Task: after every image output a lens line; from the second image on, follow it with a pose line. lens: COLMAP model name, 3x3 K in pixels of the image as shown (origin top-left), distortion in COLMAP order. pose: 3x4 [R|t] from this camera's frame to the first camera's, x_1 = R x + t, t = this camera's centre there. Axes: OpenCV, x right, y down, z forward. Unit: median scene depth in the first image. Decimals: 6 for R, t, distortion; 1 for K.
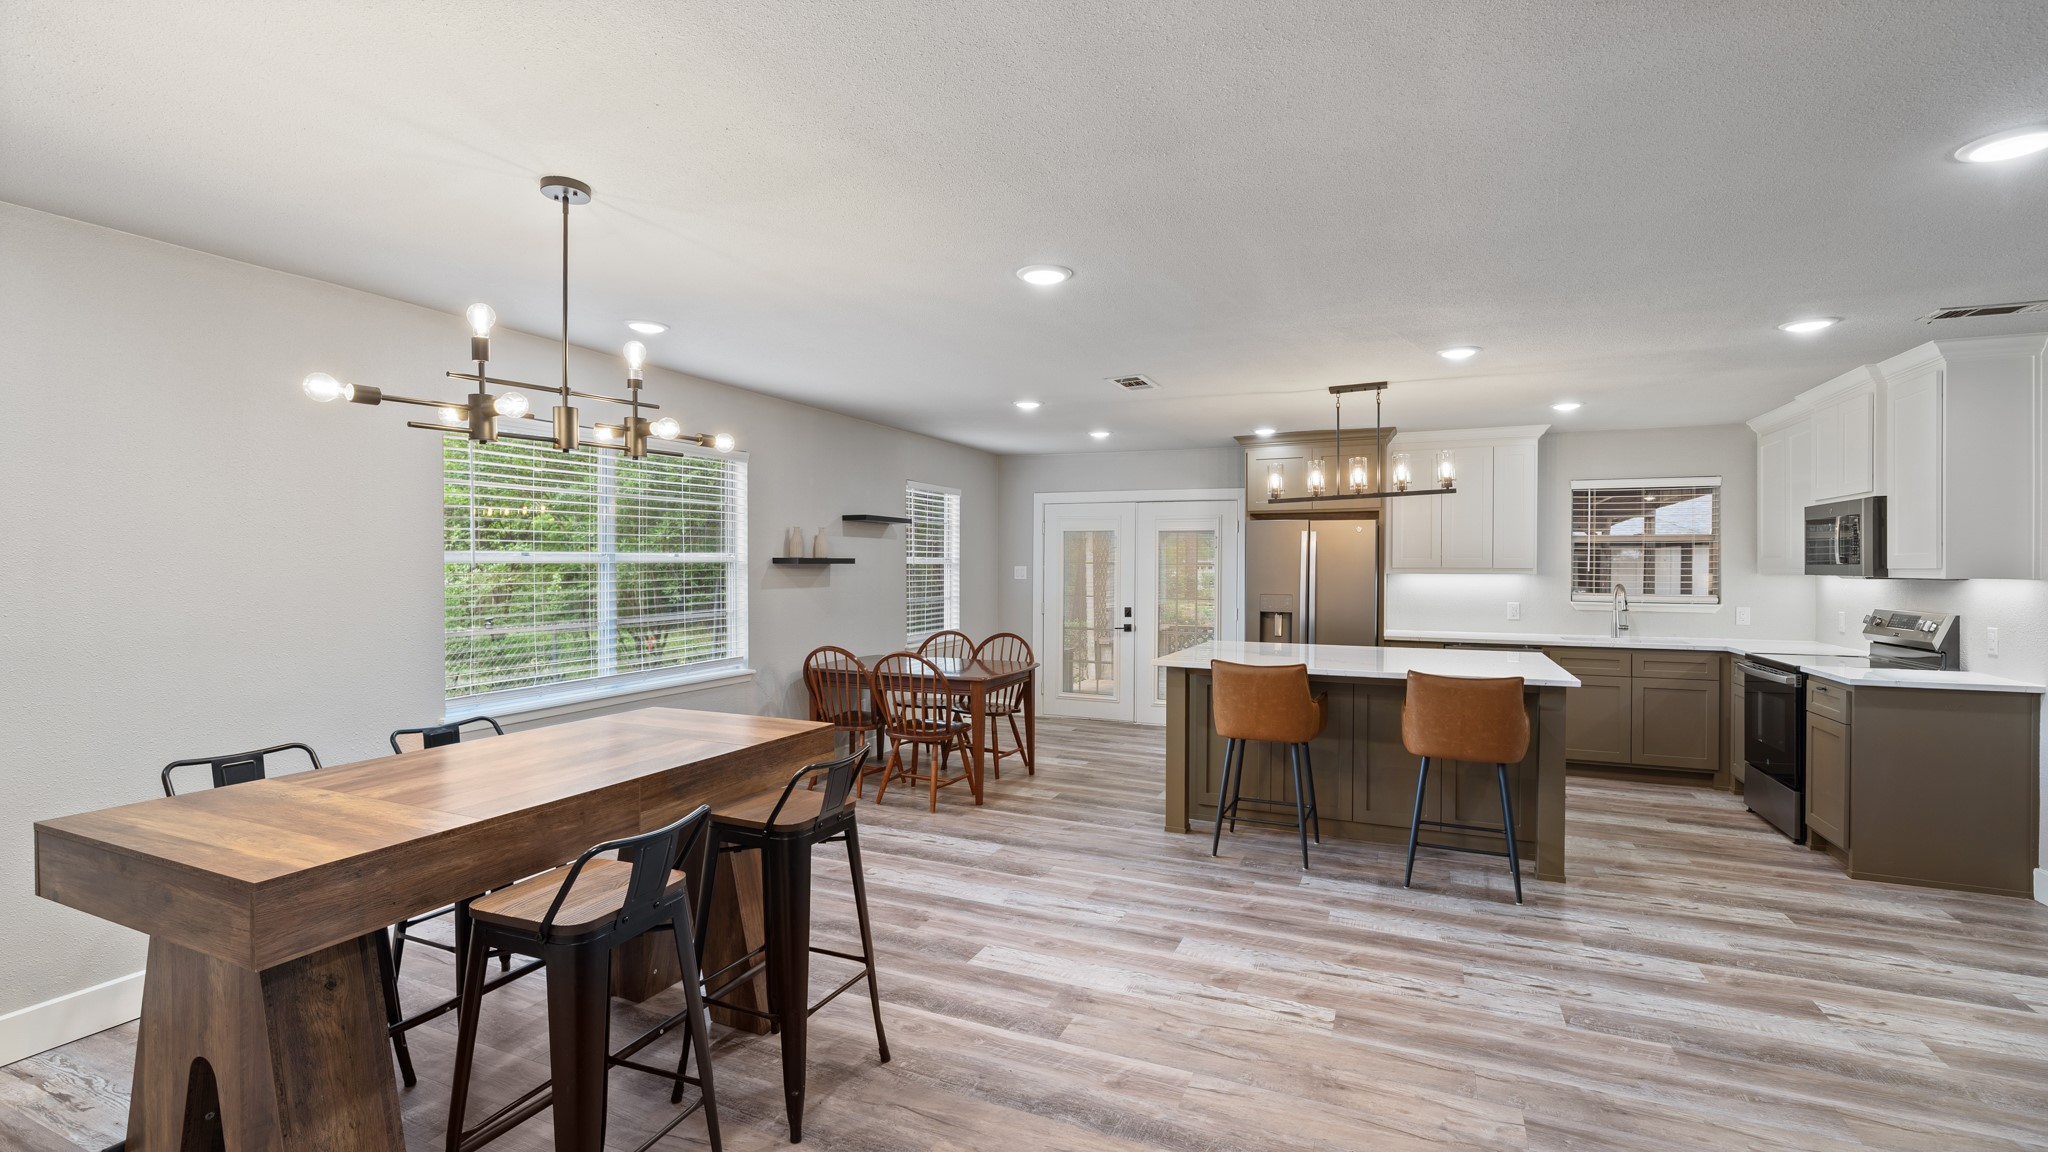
lens RADIAL K [[897.5, 0, 1016.4], [0, 897.5, 572.0], [0, 0, 1]] dist [-0.001797, -0.000050]
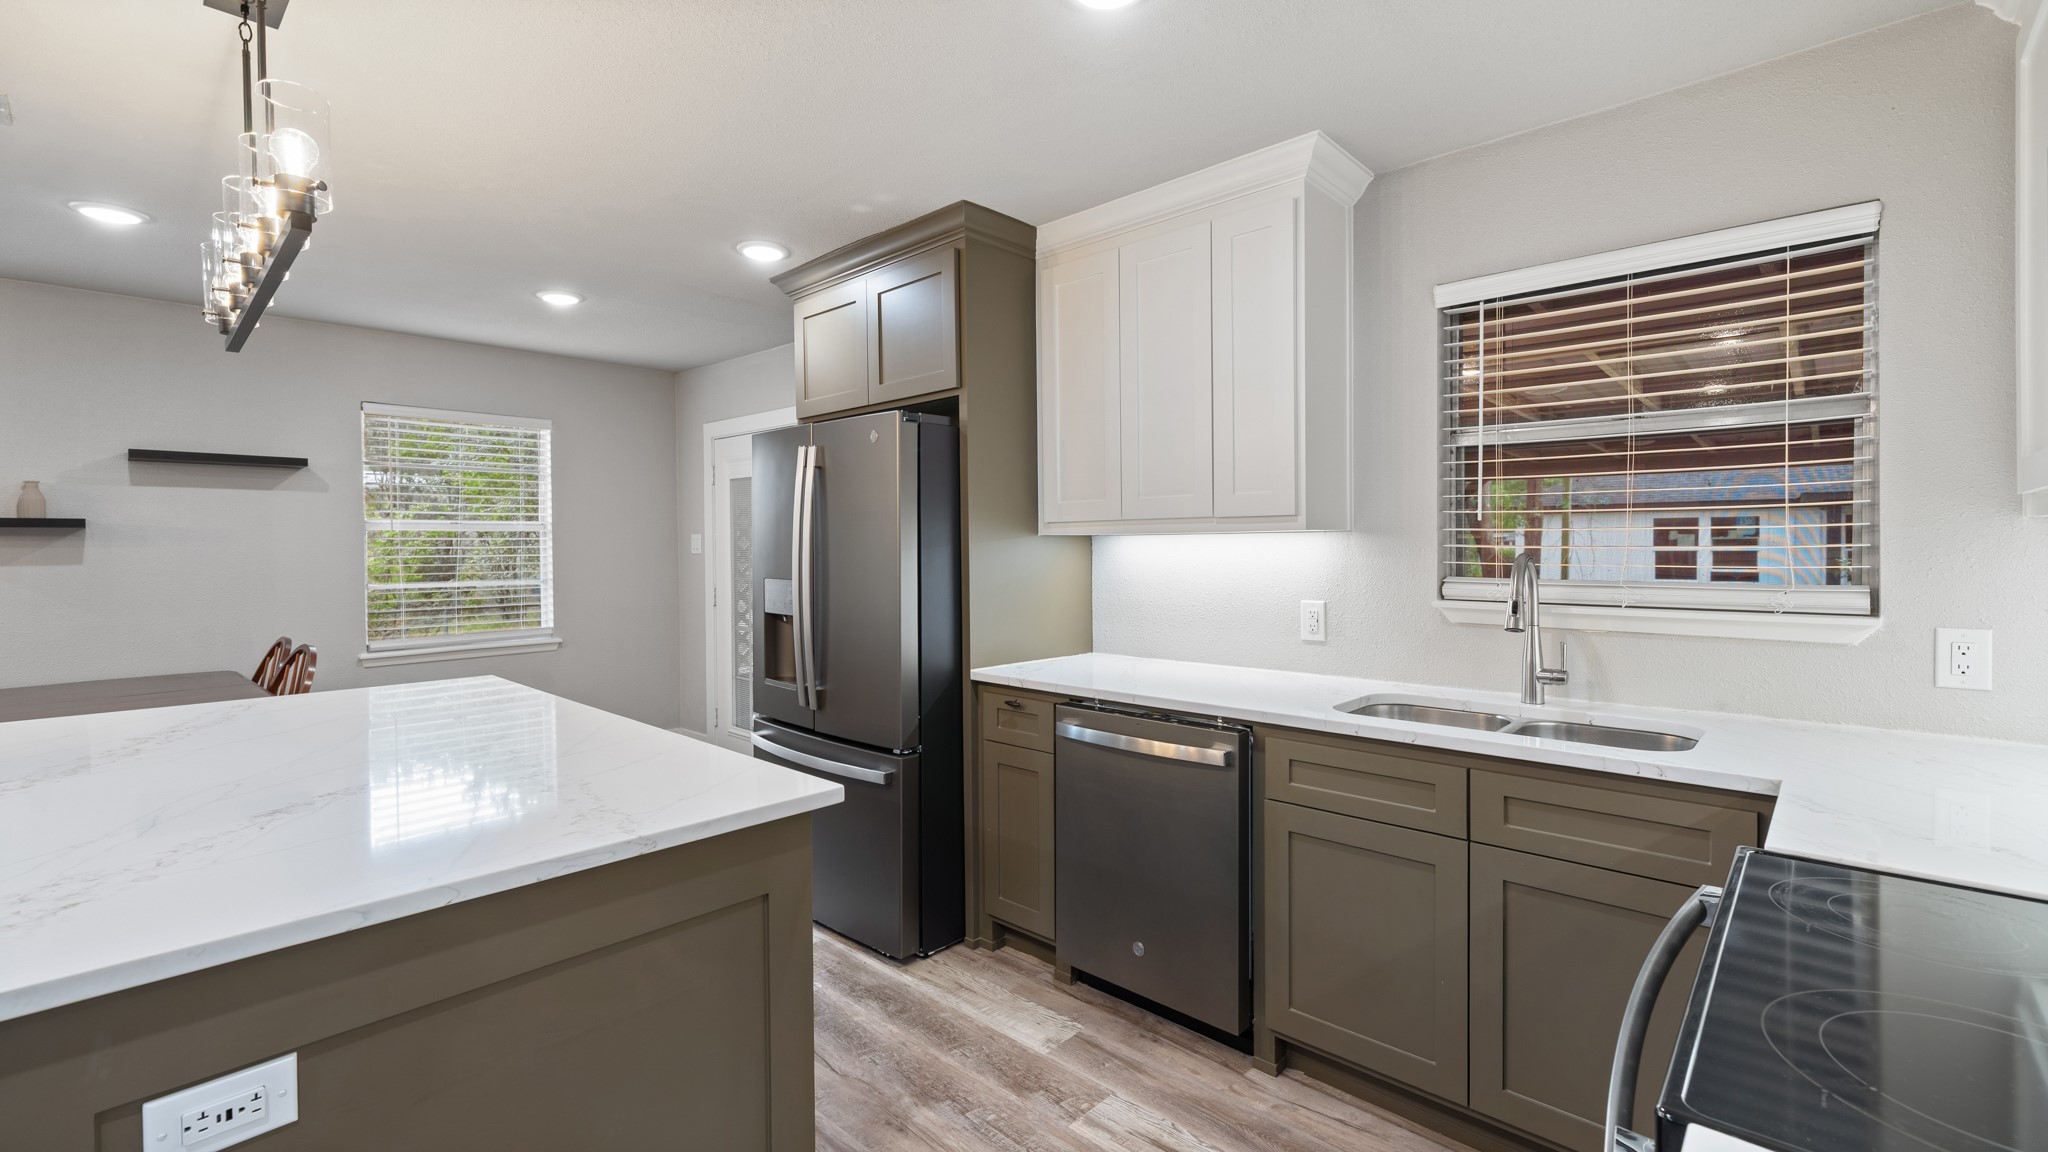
lens RADIAL K [[882.5, 0, 1017.2], [0, 882.5, 560.1], [0, 0, 1]] dist [-0.001697, -0.000024]
pose [[0.943491, -0.003052, -0.331383, 0.954544], [0.006050, 0.999950, 0.008015, 0.019198], [0.331342, -0.009567, 0.943462, 0.971791]]
